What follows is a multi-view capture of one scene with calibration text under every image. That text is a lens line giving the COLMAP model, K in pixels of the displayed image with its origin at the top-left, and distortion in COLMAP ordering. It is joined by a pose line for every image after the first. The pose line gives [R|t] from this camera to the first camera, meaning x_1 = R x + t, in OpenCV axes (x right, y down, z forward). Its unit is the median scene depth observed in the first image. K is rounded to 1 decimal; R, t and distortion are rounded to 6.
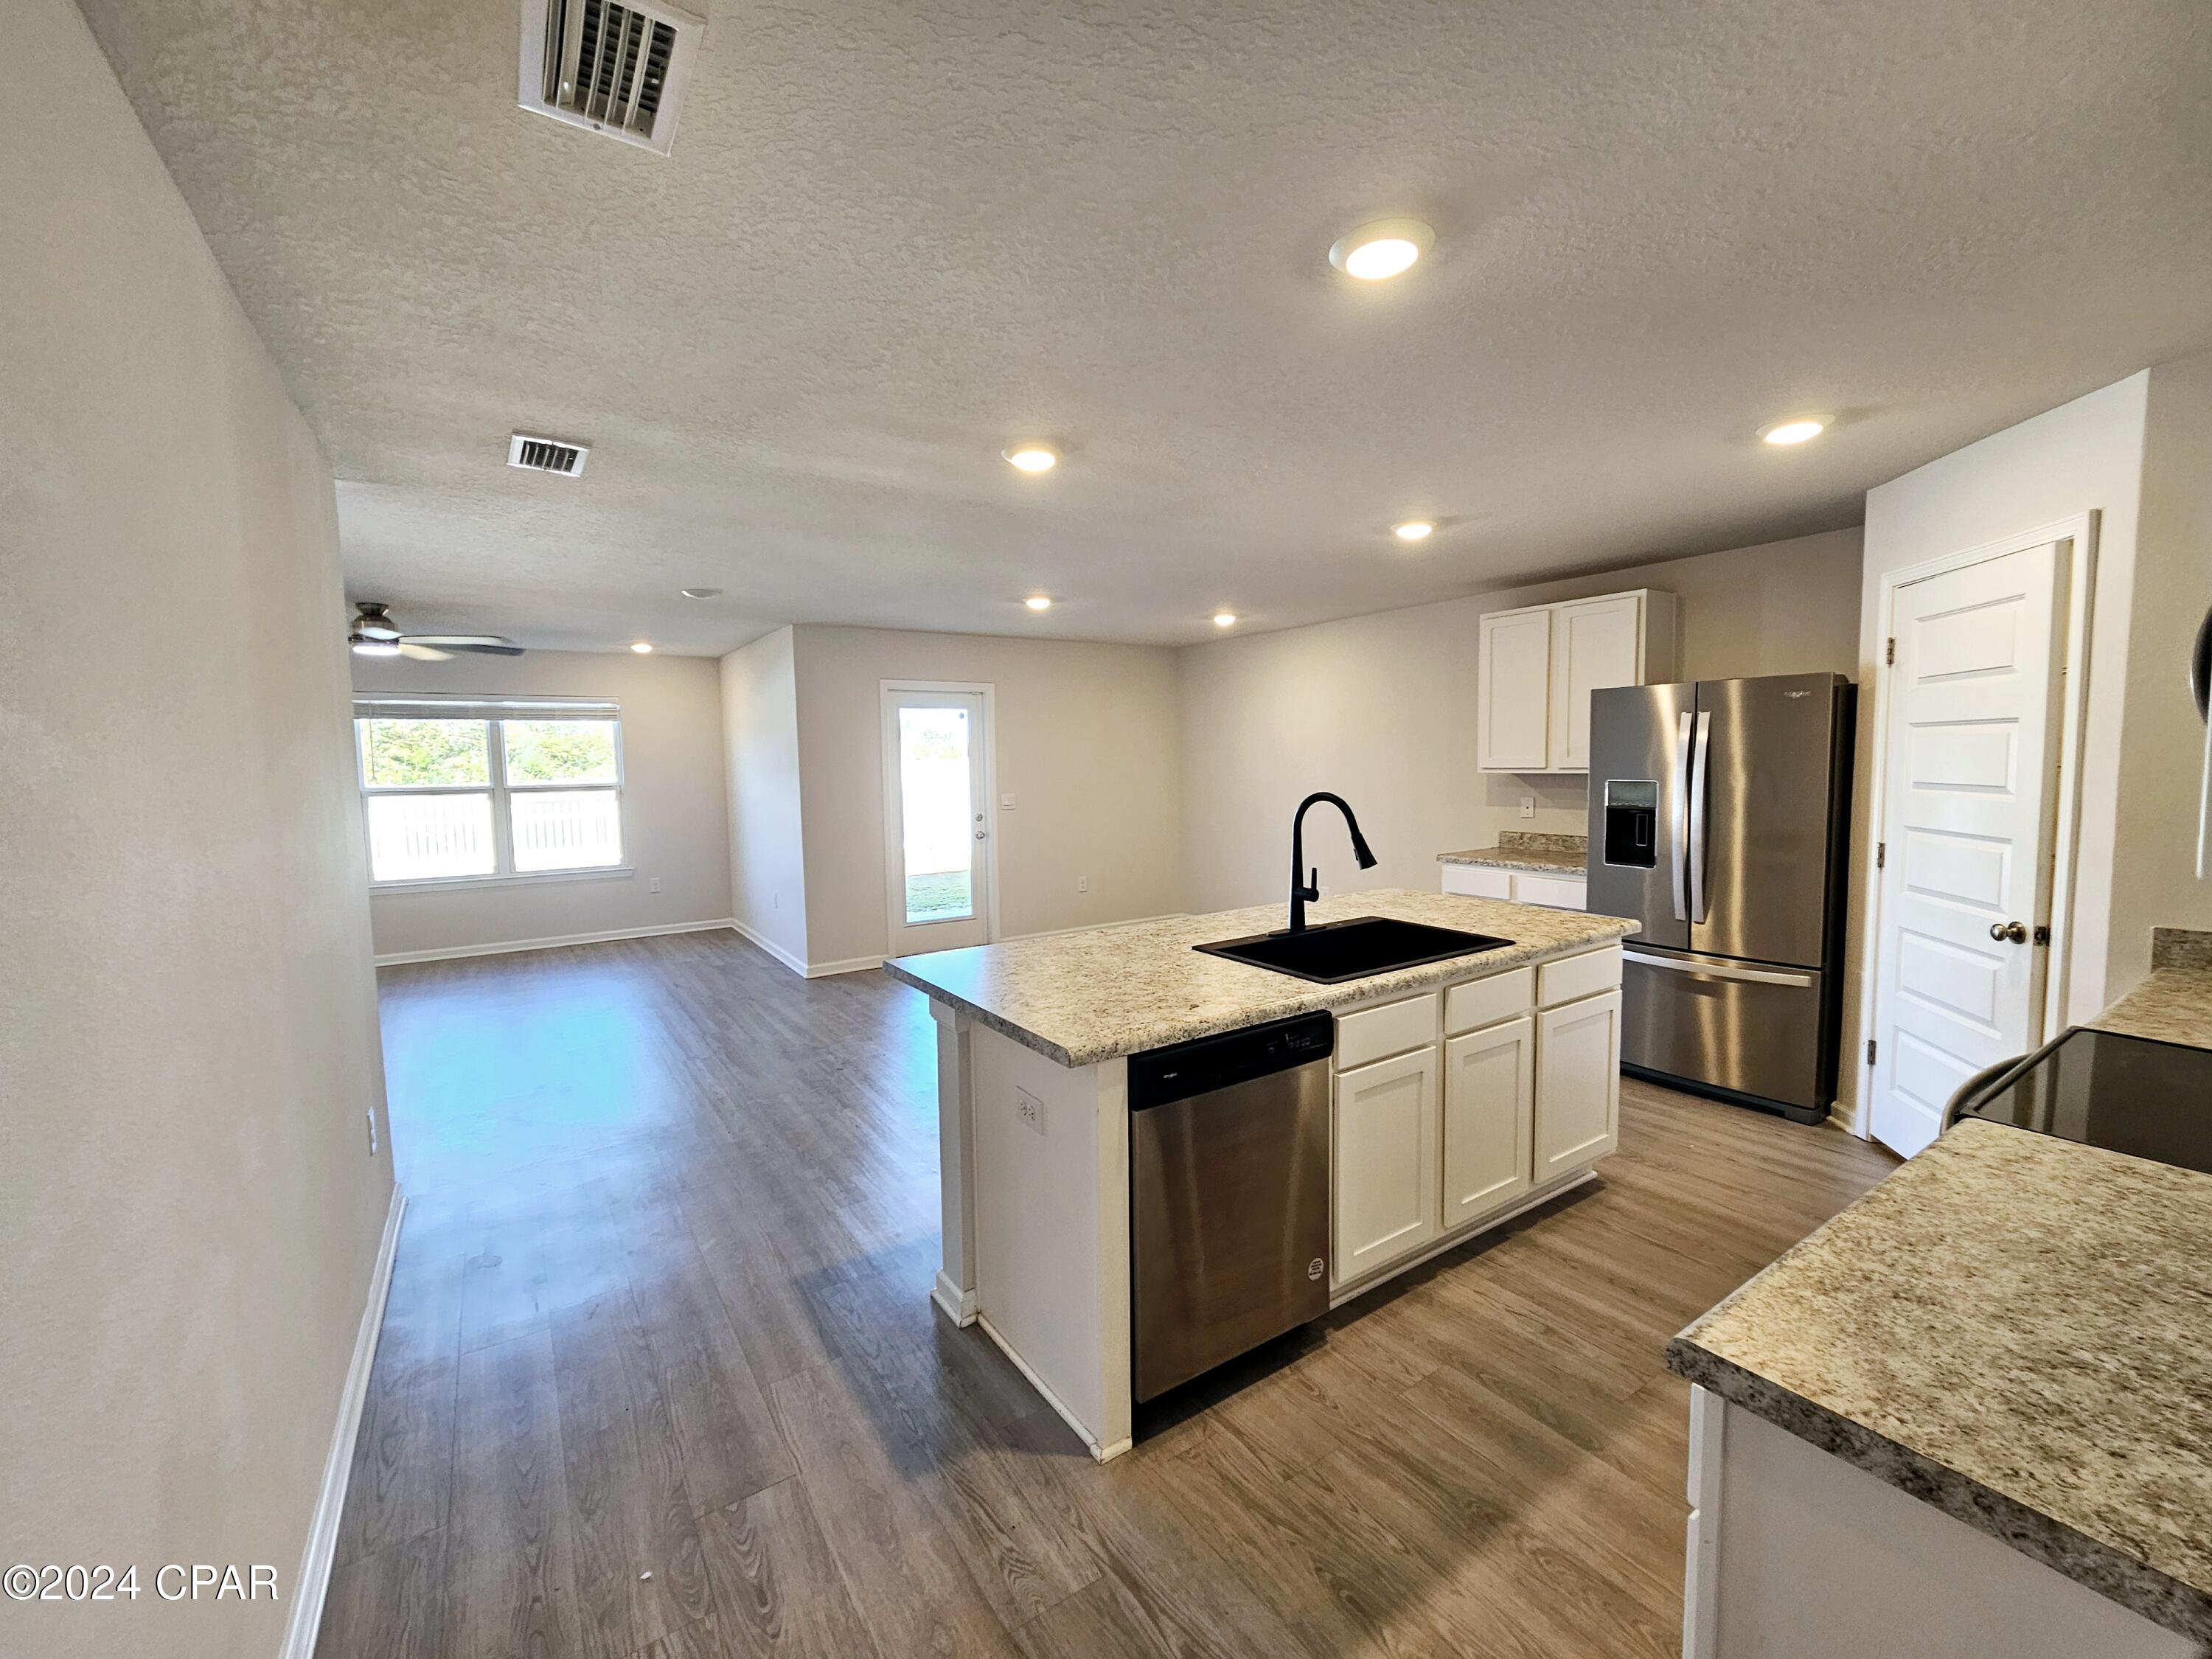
lens RADIAL K [[908.4, 0, 1101.6], [0, 908.4, 828.3], [0, 0, 1]] dist [0.003164, -0.000431]
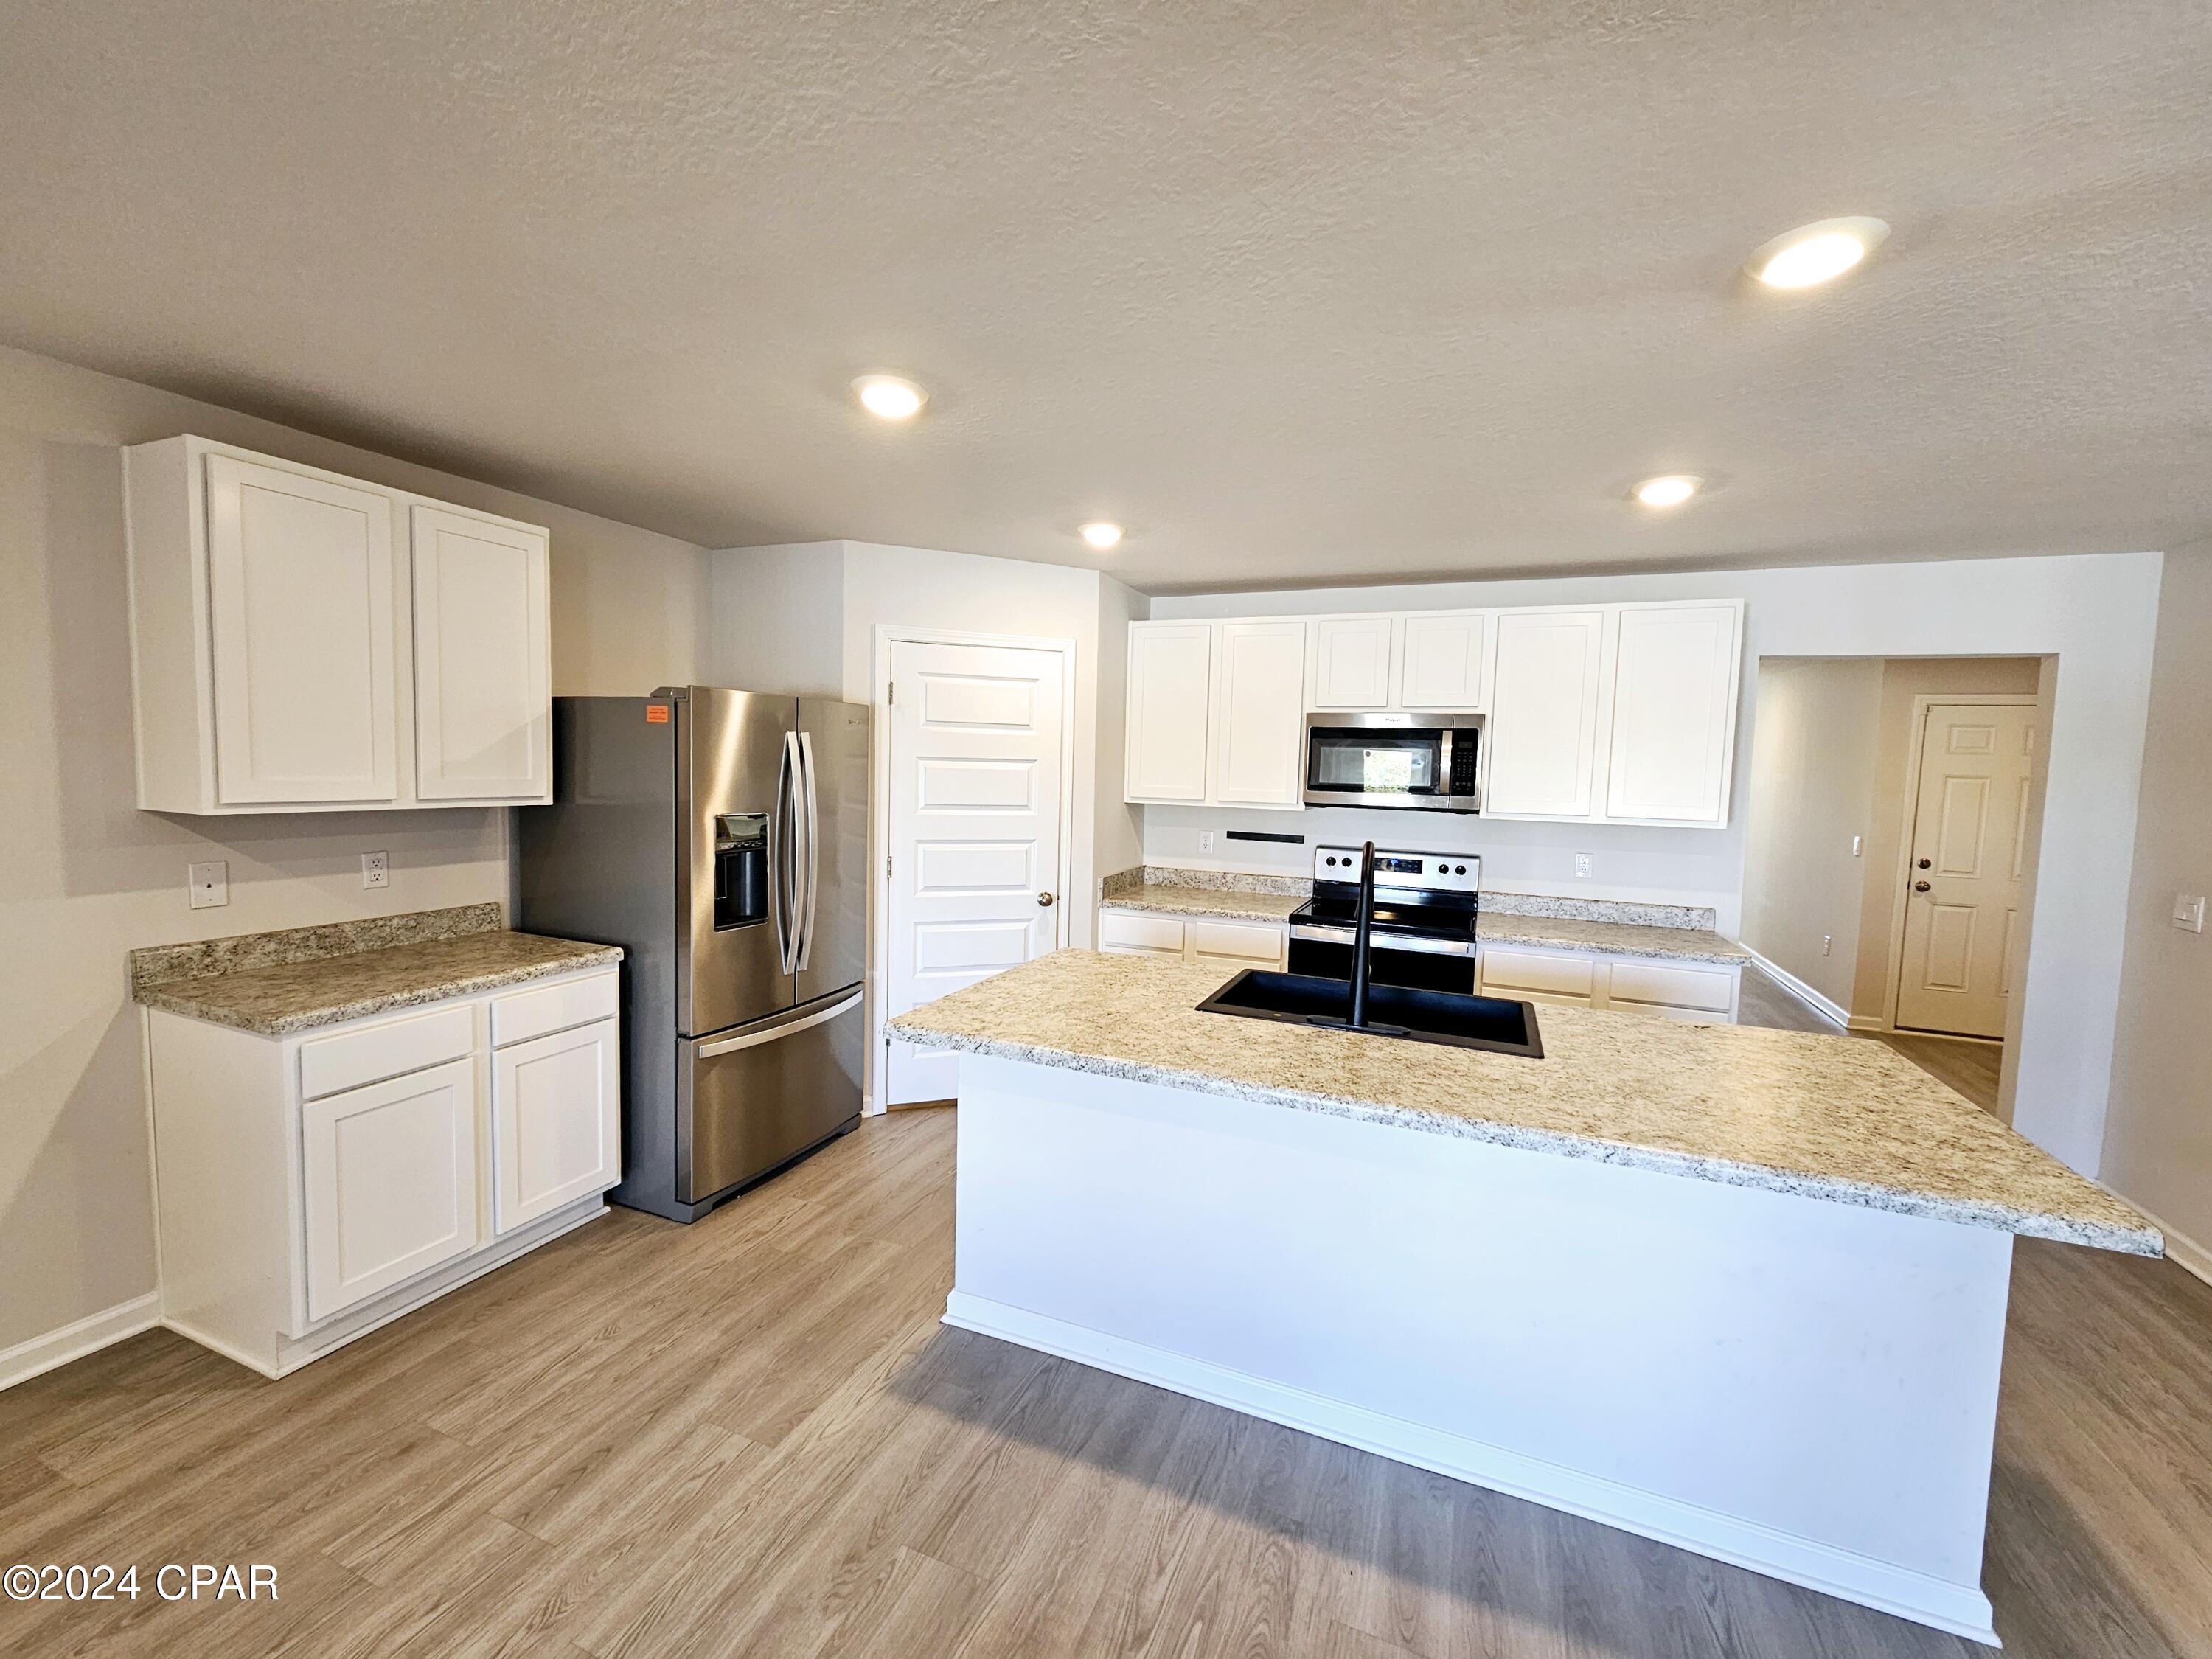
lens RADIAL K [[908.4, 0, 1100.3], [0, 908.4, 831.5], [0, 0, 1]] dist [0.003164, -0.000431]
pose [[-0.551202, -0.060868, 0.832149, -0.296304], [0.045871, 0.993617, 0.103063, -0.140446], [-0.833110, 0.094980, -0.544891, 1.598692]]
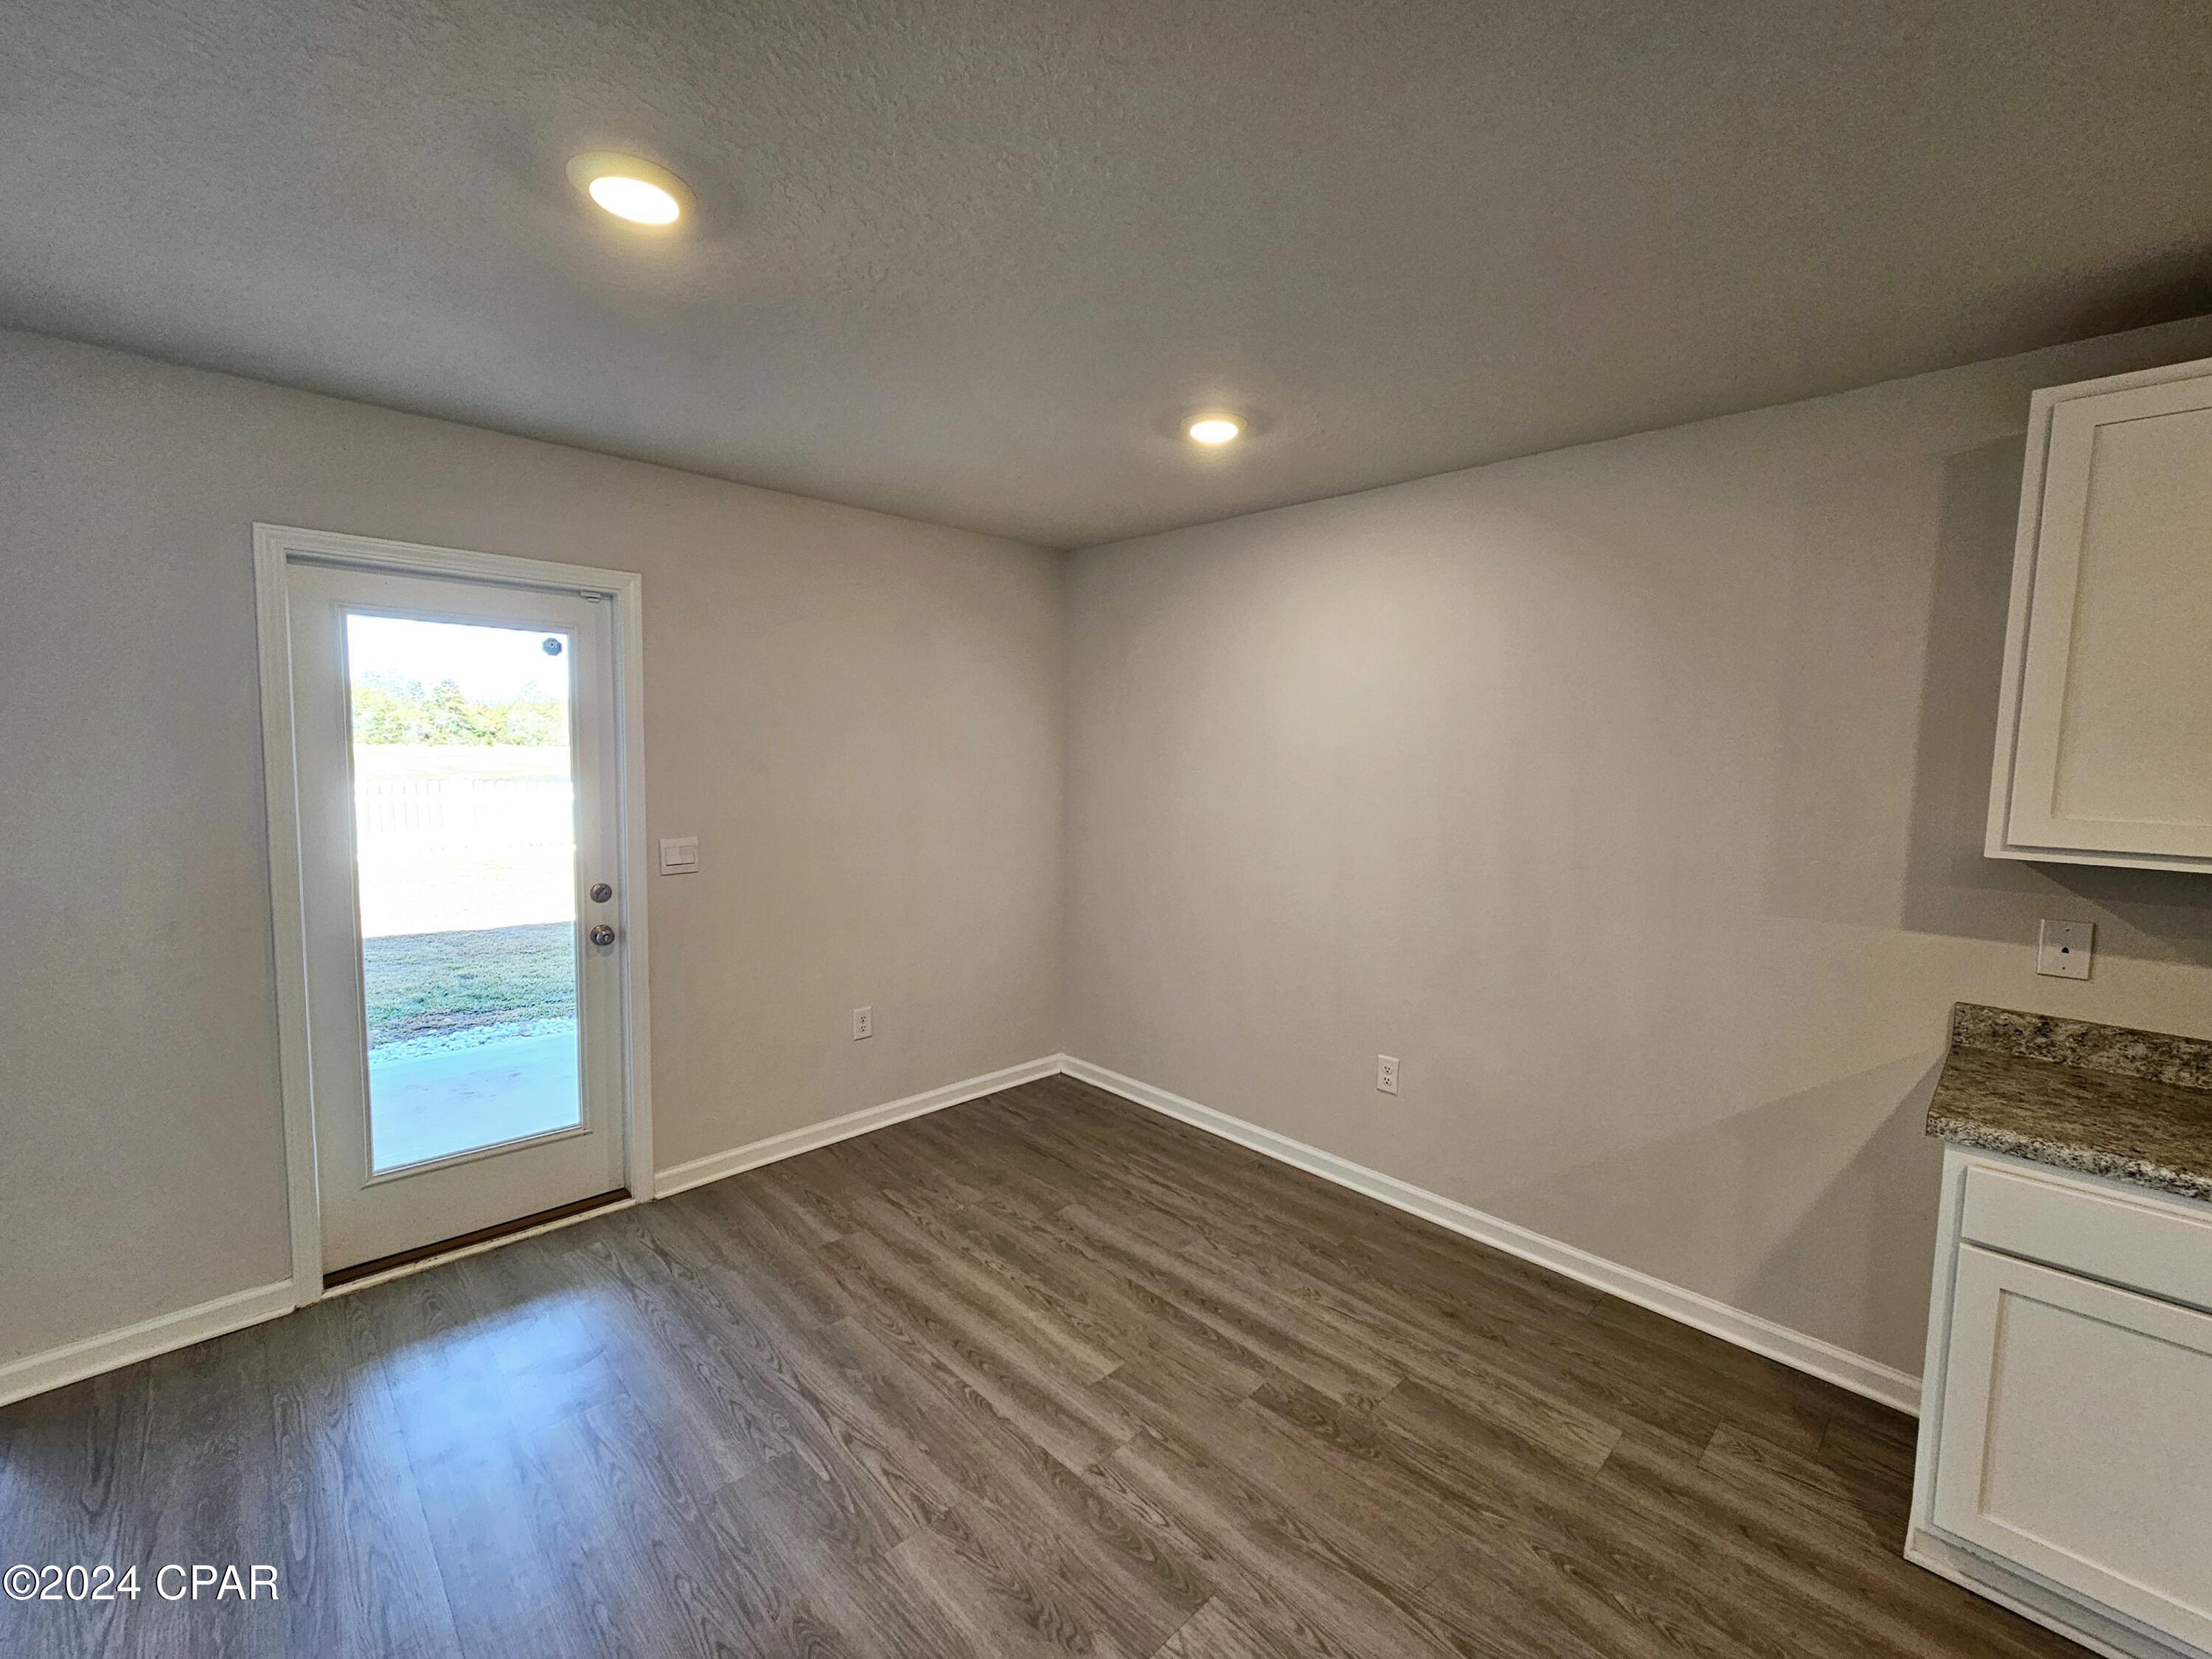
lens RADIAL K [[908.4, 0, 1111.1], [0, 908.4, 825.0], [0, 0, 1]] dist [0.003164, -0.000431]
pose [[0.981344, 0.019972, 0.191220, 0.037479], [-0.021654, 0.999743, 0.006711, -0.123040], [-0.191037, -0.010726, 0.981524, 1.307287]]
